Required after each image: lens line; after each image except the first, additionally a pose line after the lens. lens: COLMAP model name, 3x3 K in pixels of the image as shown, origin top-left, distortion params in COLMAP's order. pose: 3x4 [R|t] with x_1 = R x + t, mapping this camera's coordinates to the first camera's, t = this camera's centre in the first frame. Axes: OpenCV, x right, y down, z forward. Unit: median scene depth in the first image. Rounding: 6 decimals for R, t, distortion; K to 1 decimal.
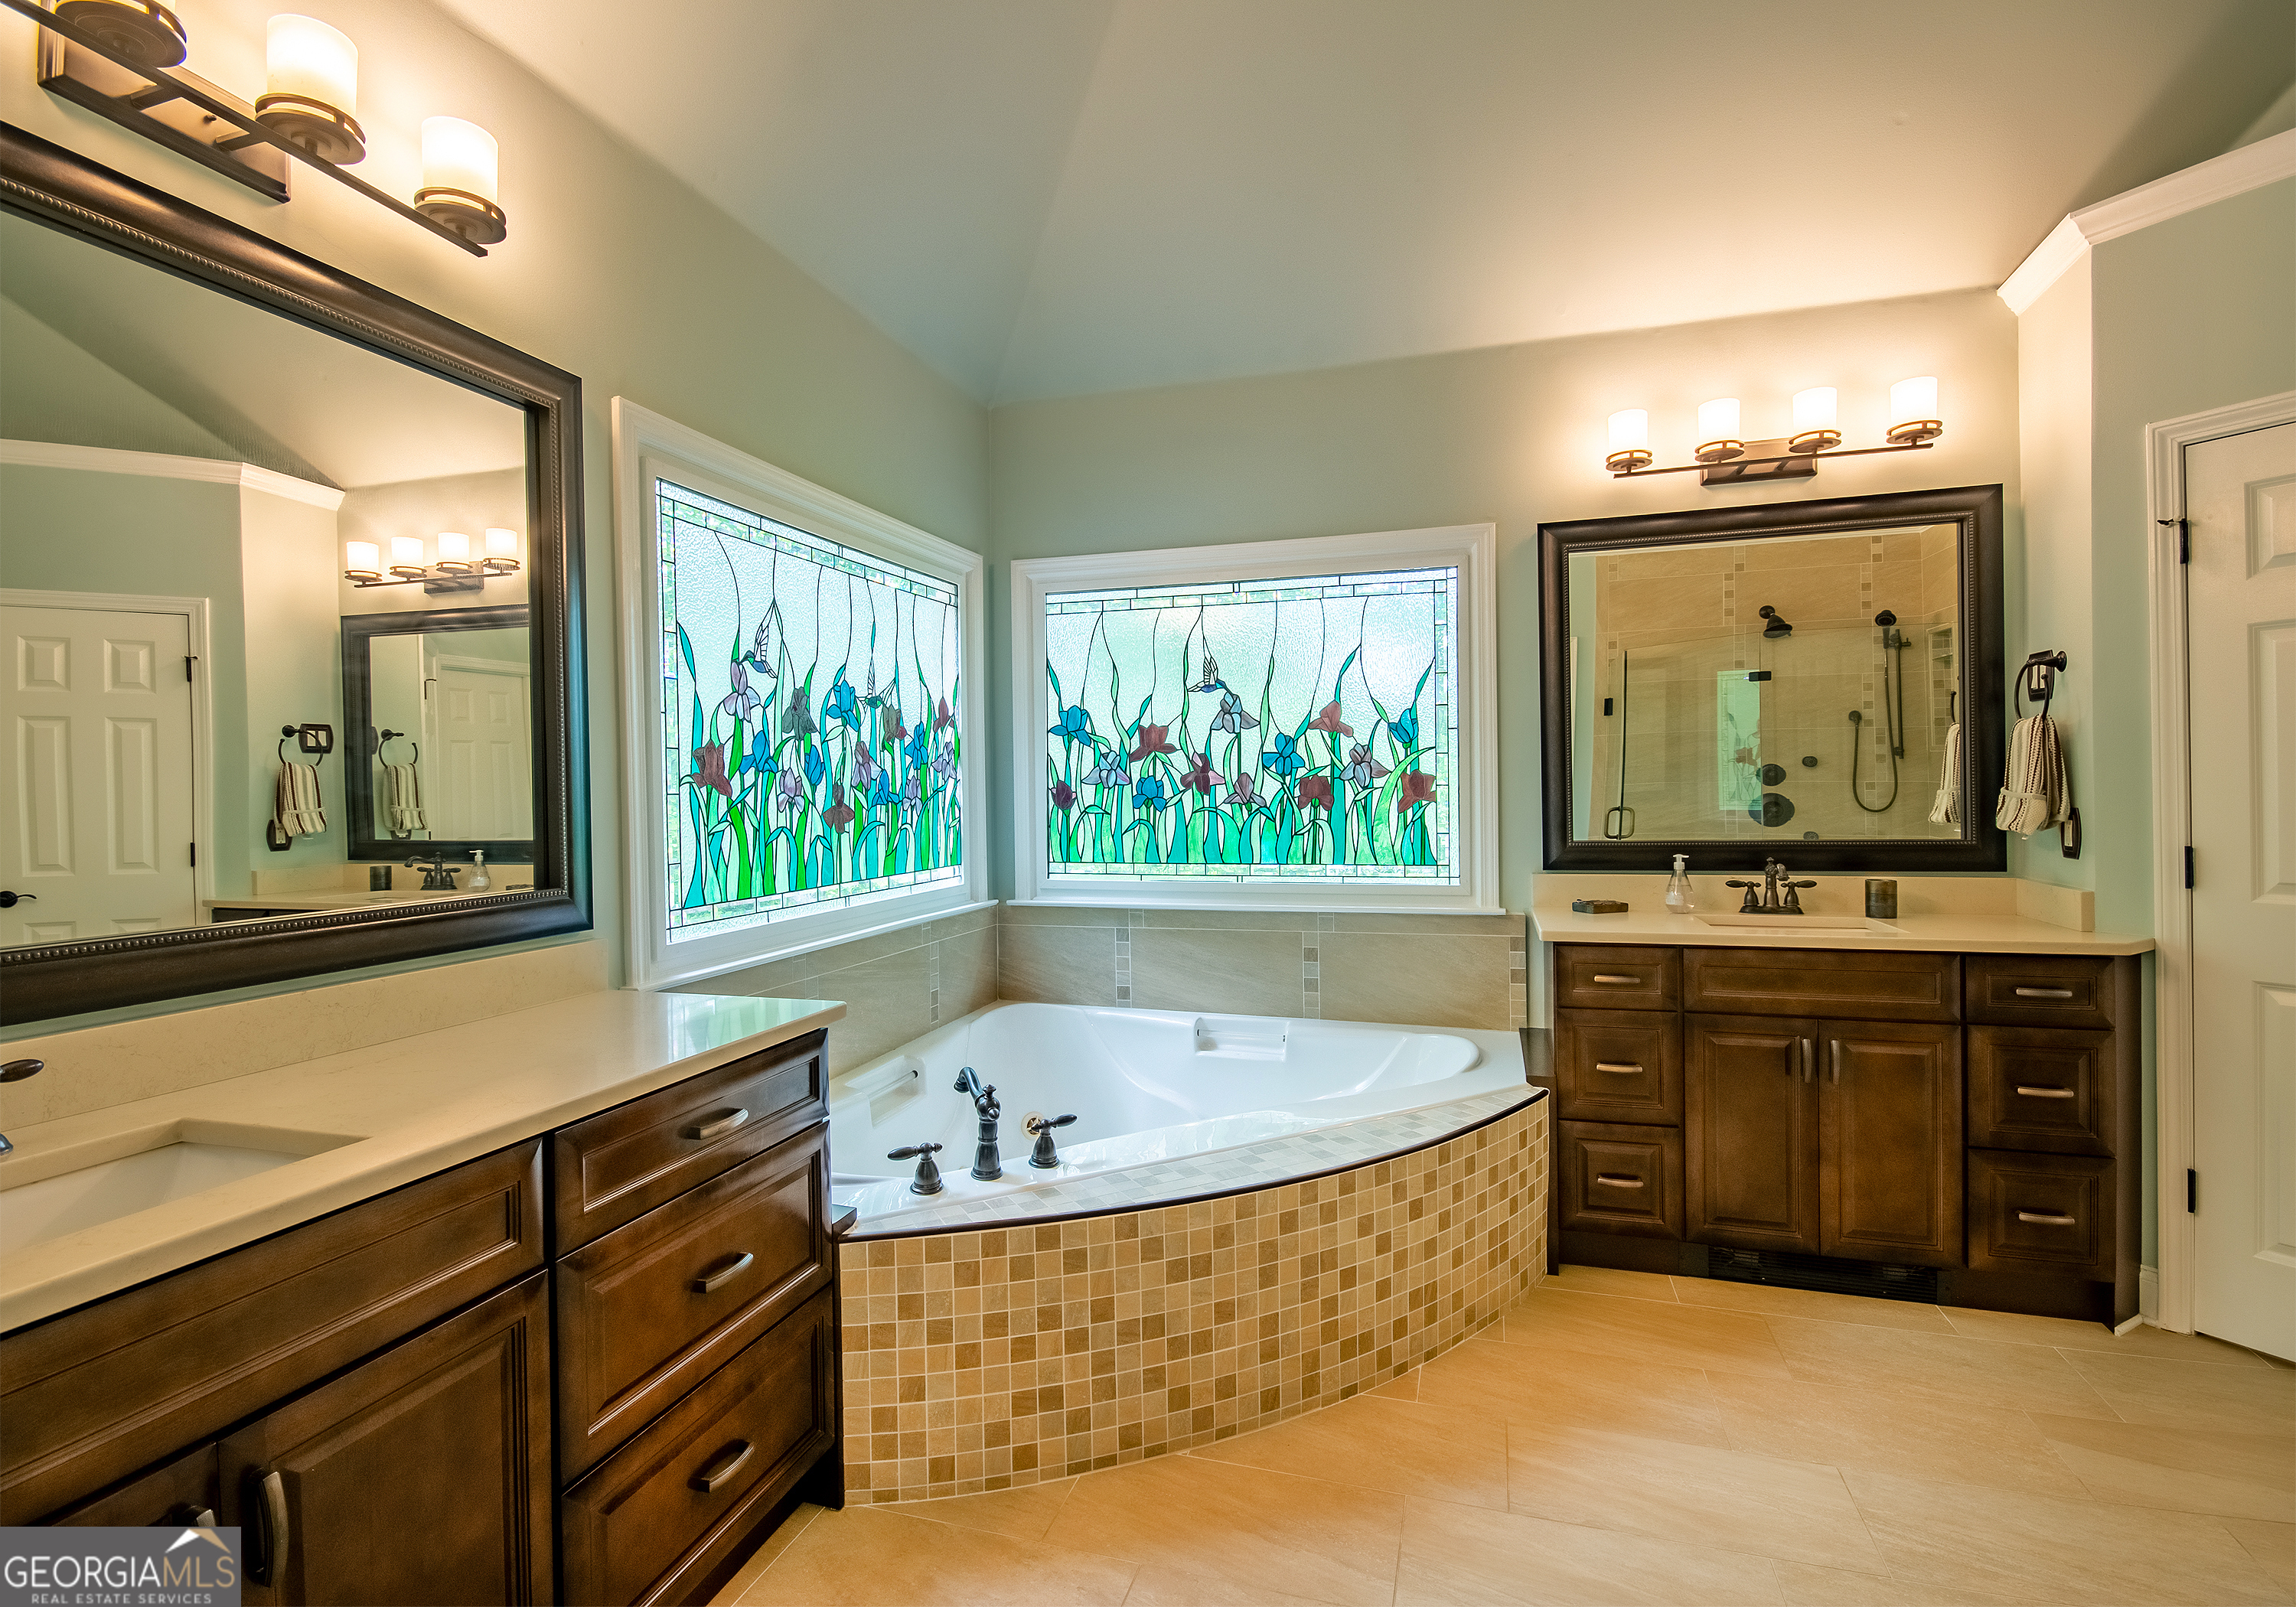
lens RADIAL K [[1065.3, 0, 1149.4], [0, 1065.3, 797.7], [0, 0, 1]] dist [-0.005884, -0.000201]
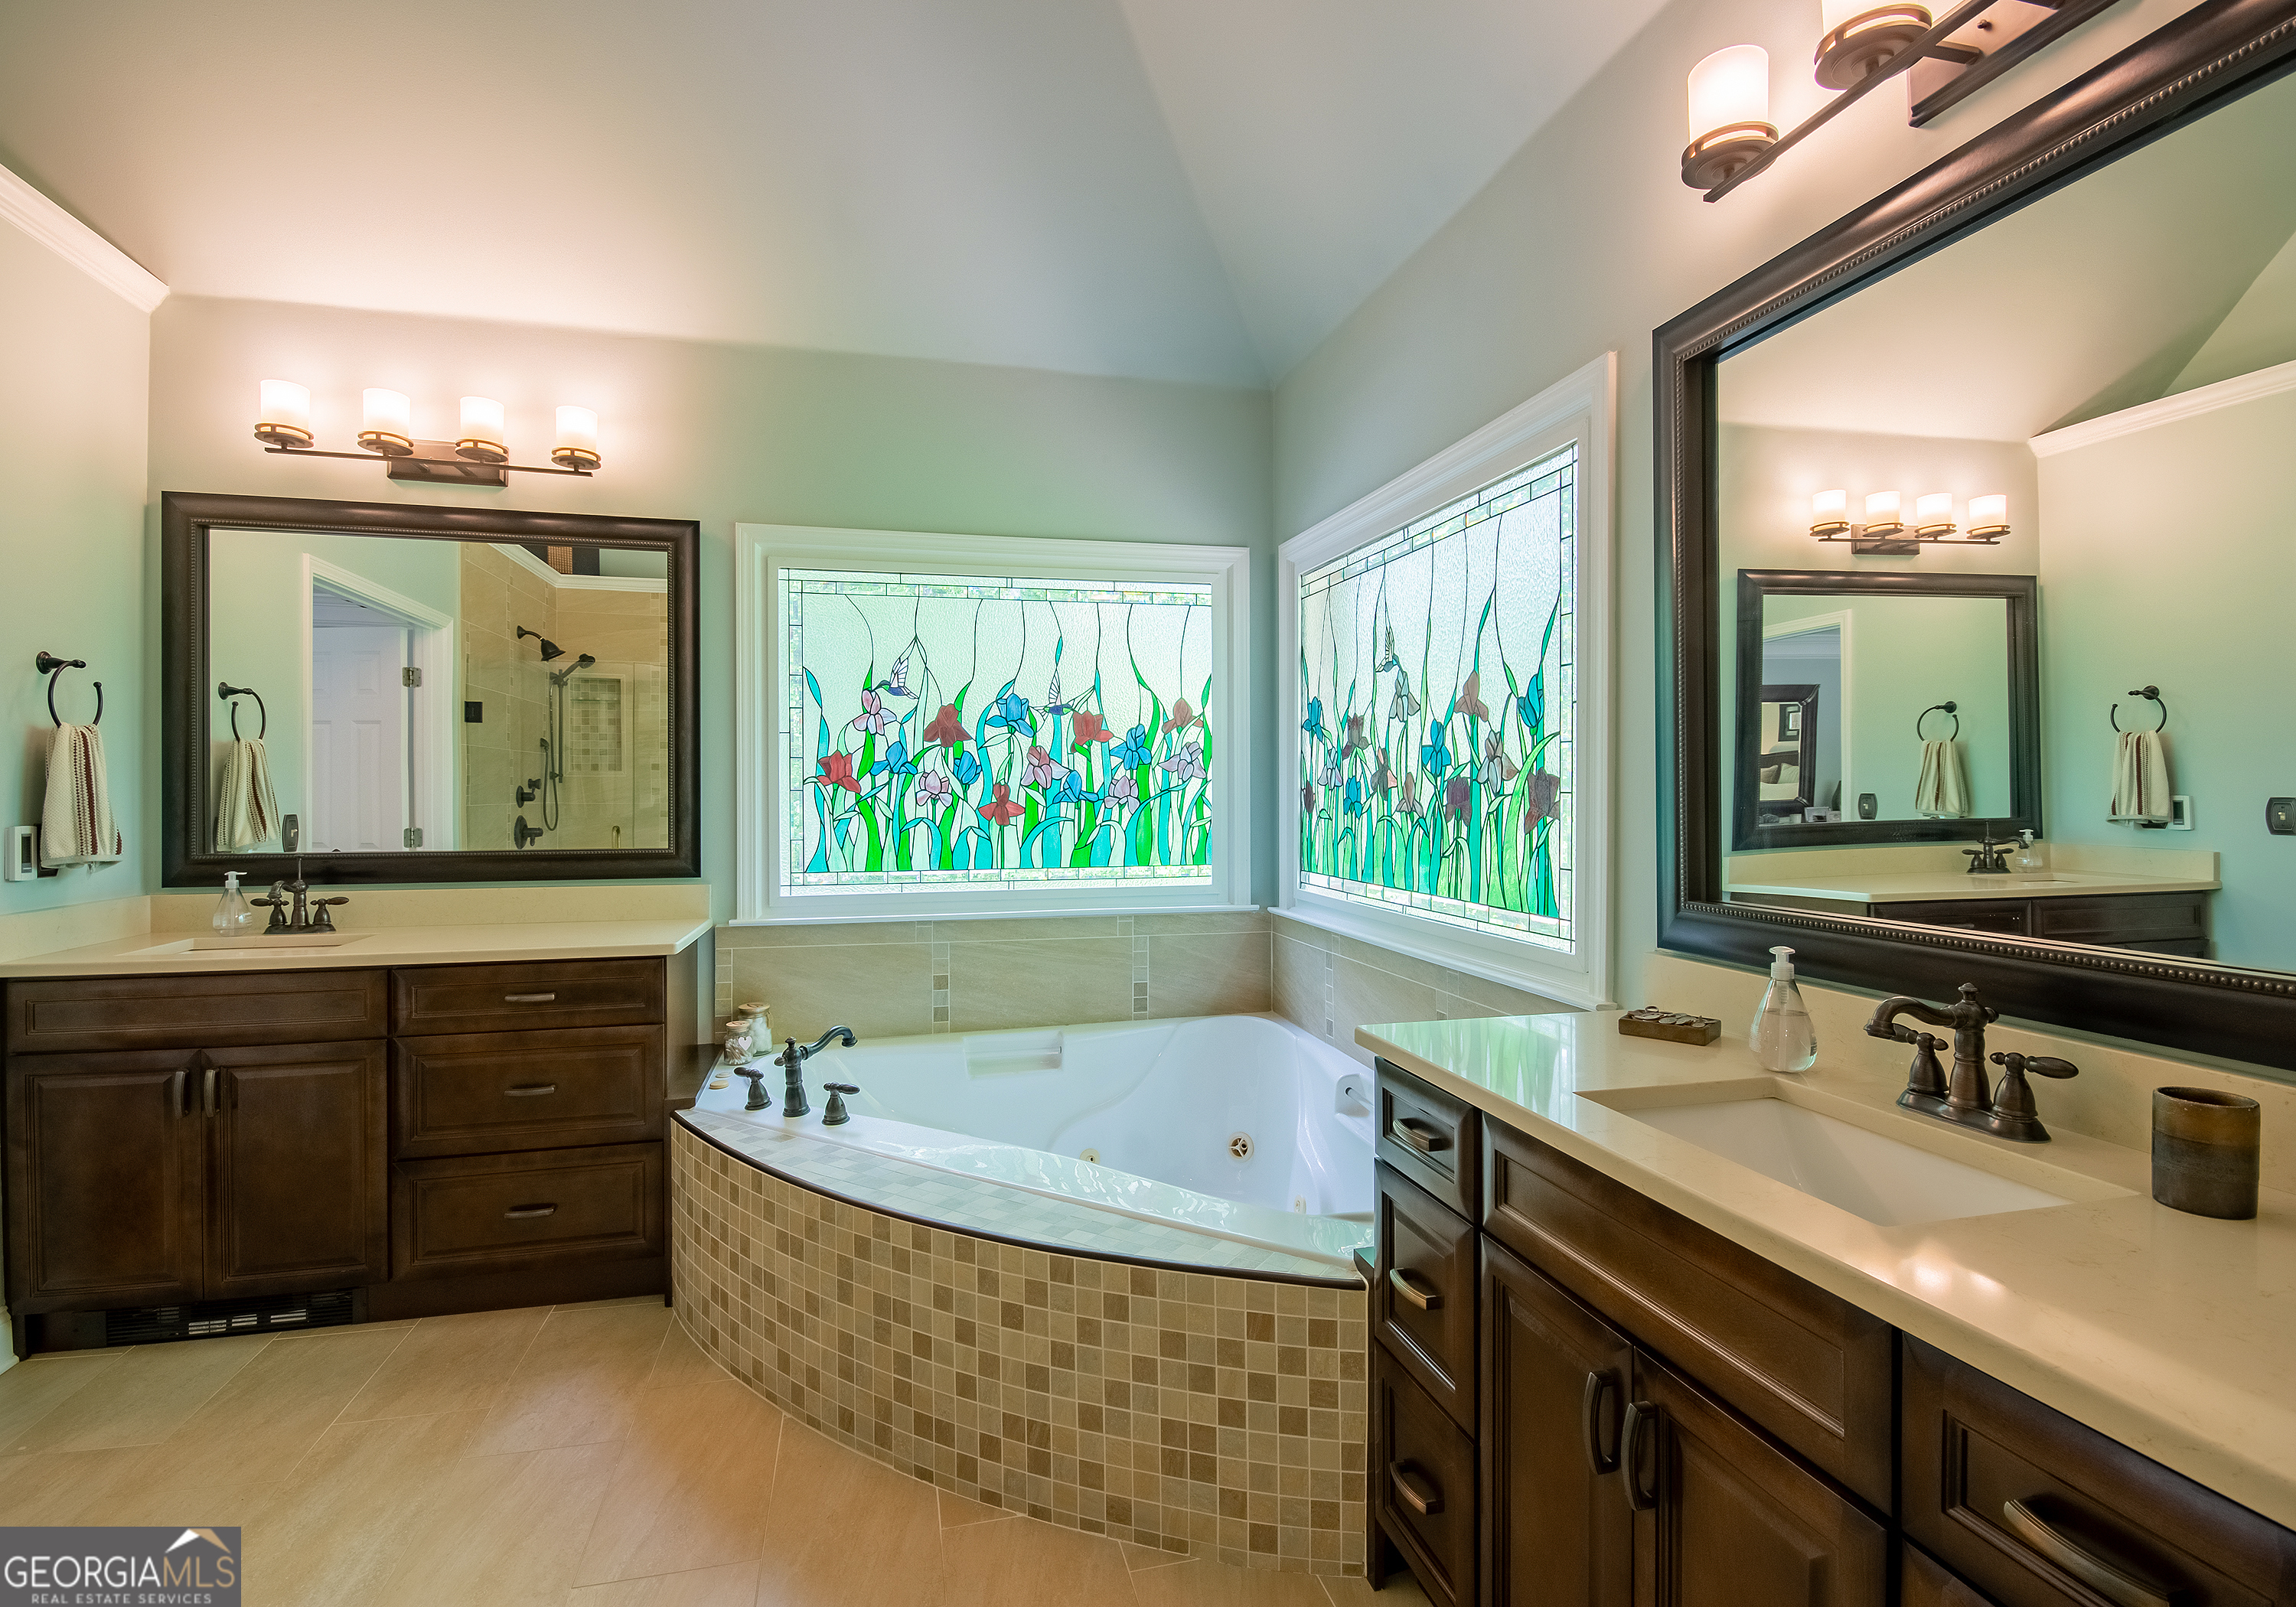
lens RADIAL K [[1065.3, 0, 1139.5], [0, 1065.3, 790.8], [0, 0, 1]] dist [-0.005884, -0.000201]
pose [[0.514033, 0.013961, -0.857657, 0.746794], [-0.015267, 0.999858, 0.007126, -0.014464], [0.857634, 0.009431, 0.514174, 0.501817]]
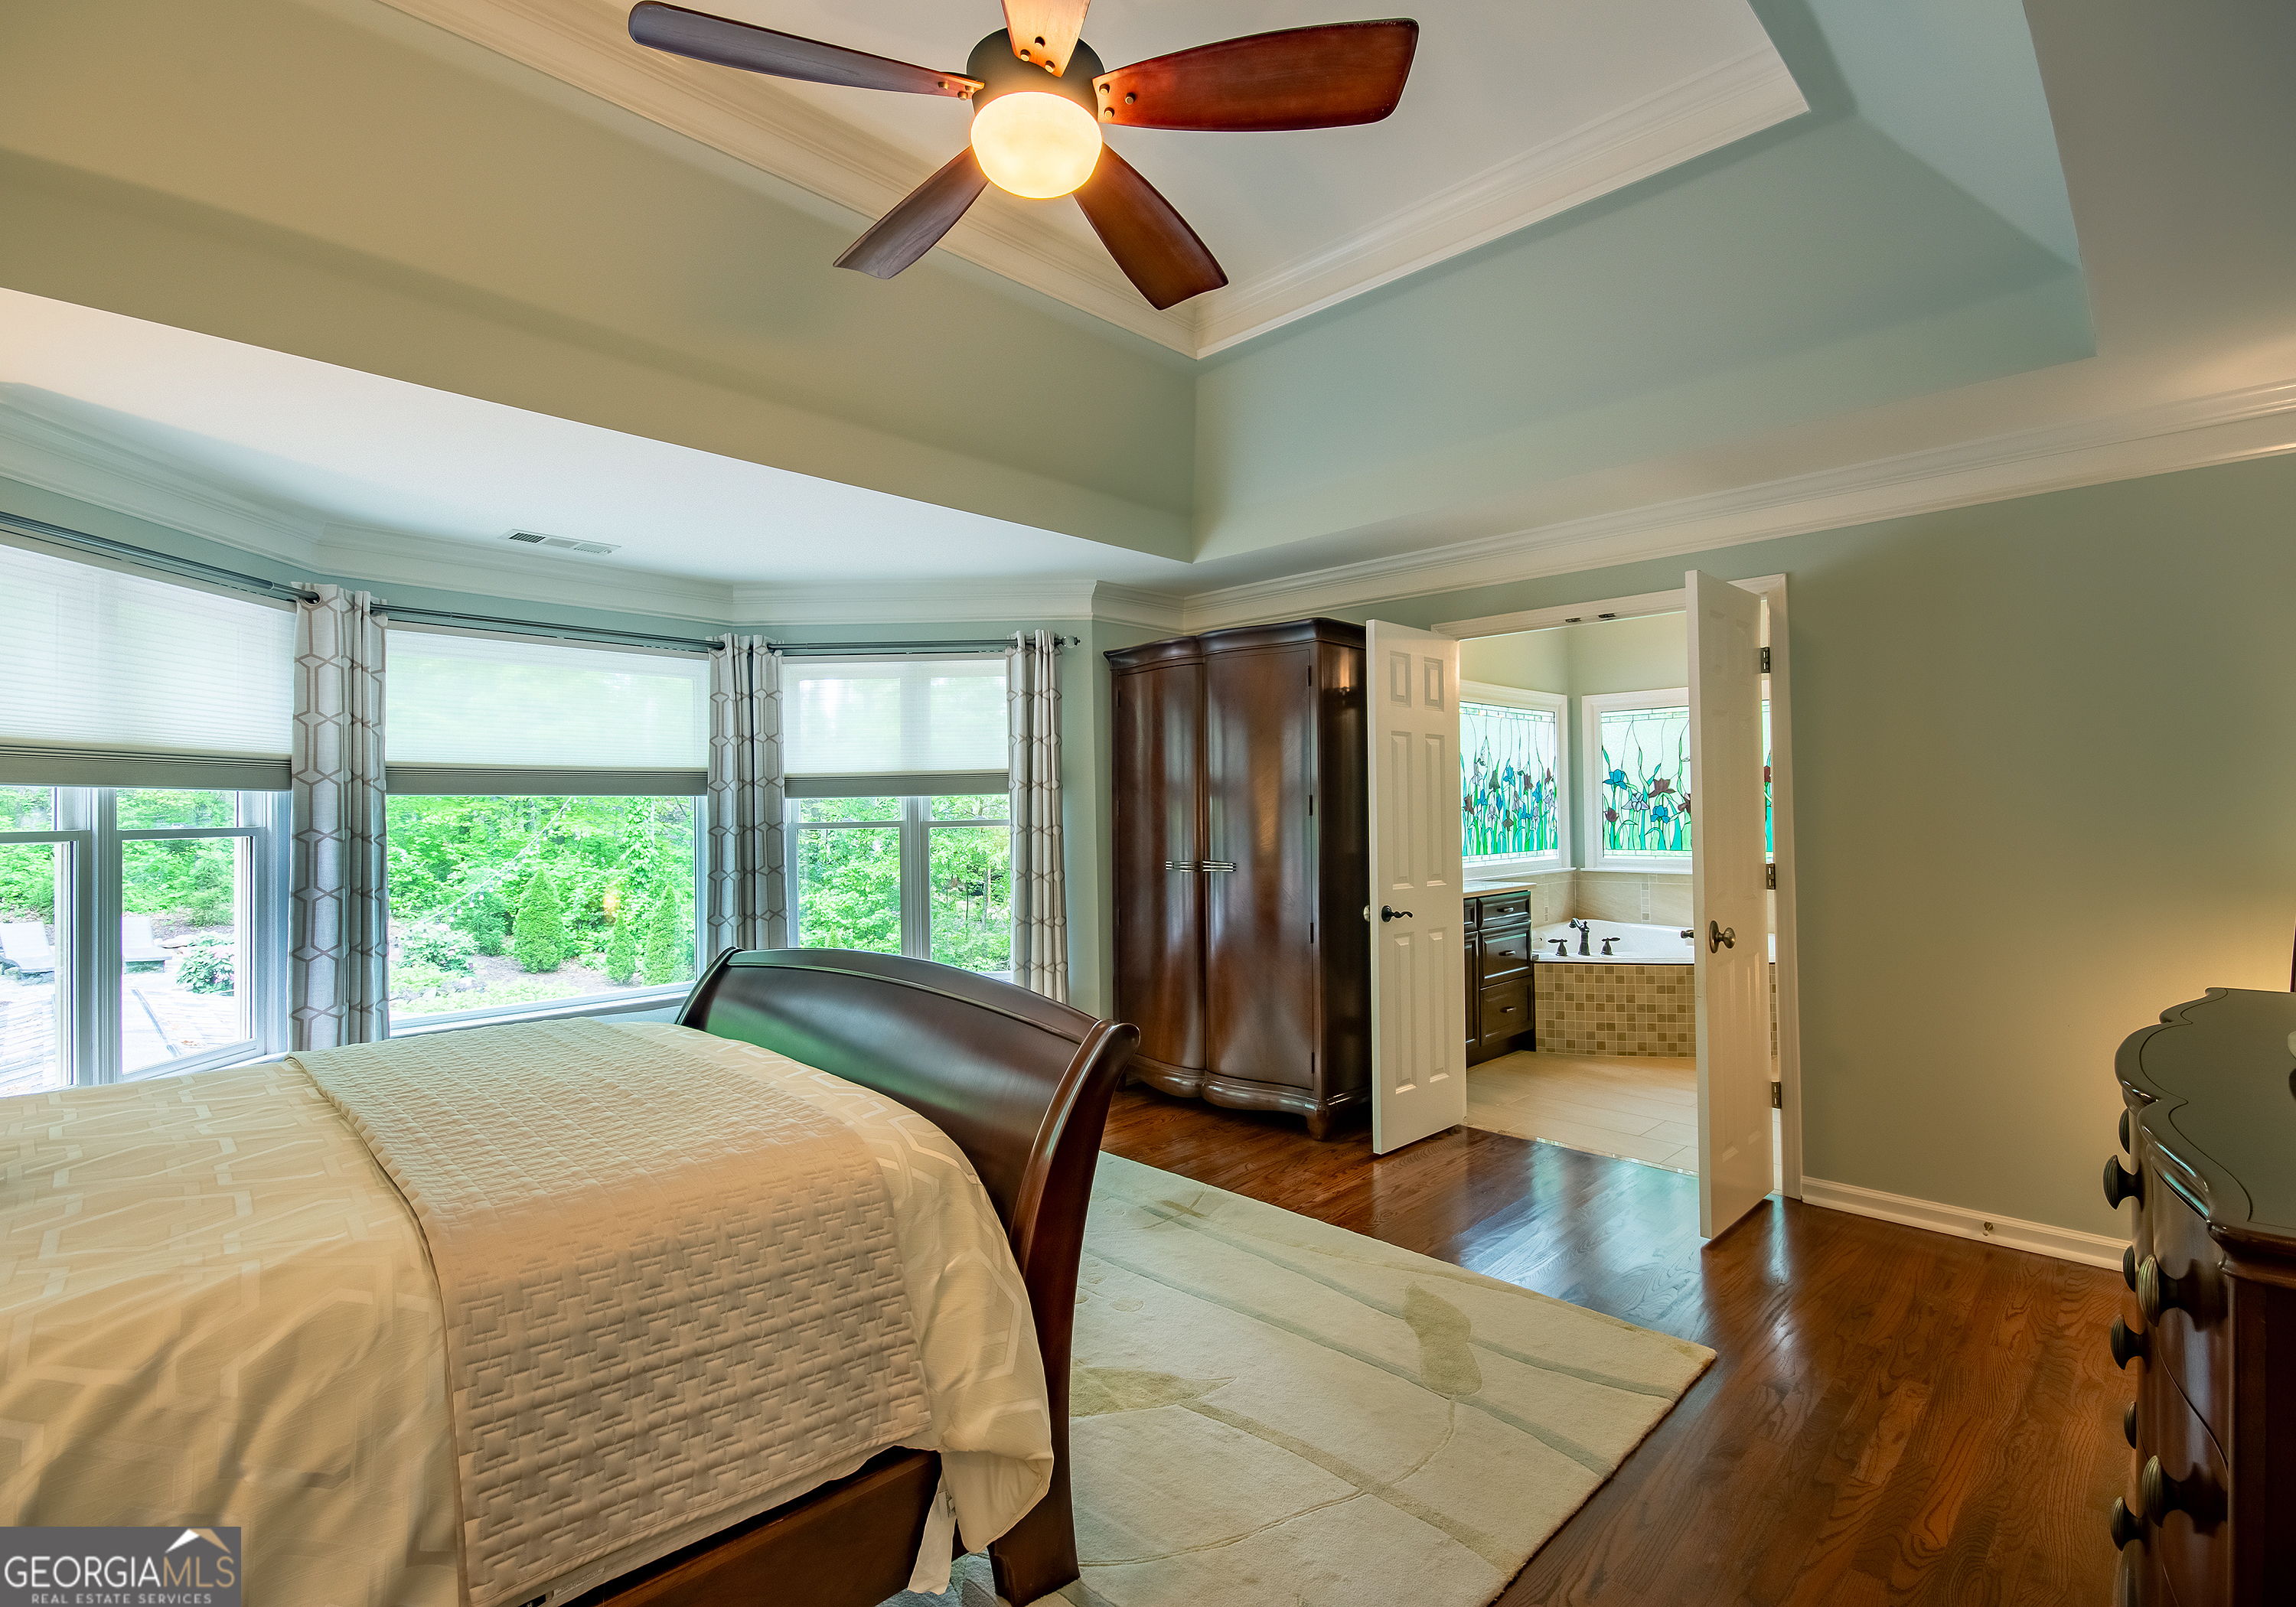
lens RADIAL K [[1065.3, 0, 1135.4], [0, 1065.3, 794.8], [0, 0, 1]] dist [-0.005884, -0.000201]
pose [[0.880822, -0.007690, -0.473384, 0.089907], [-0.003181, 0.999749, -0.022160, 0.008056], [0.473436, 0.021025, 0.880577, -1.371314]]
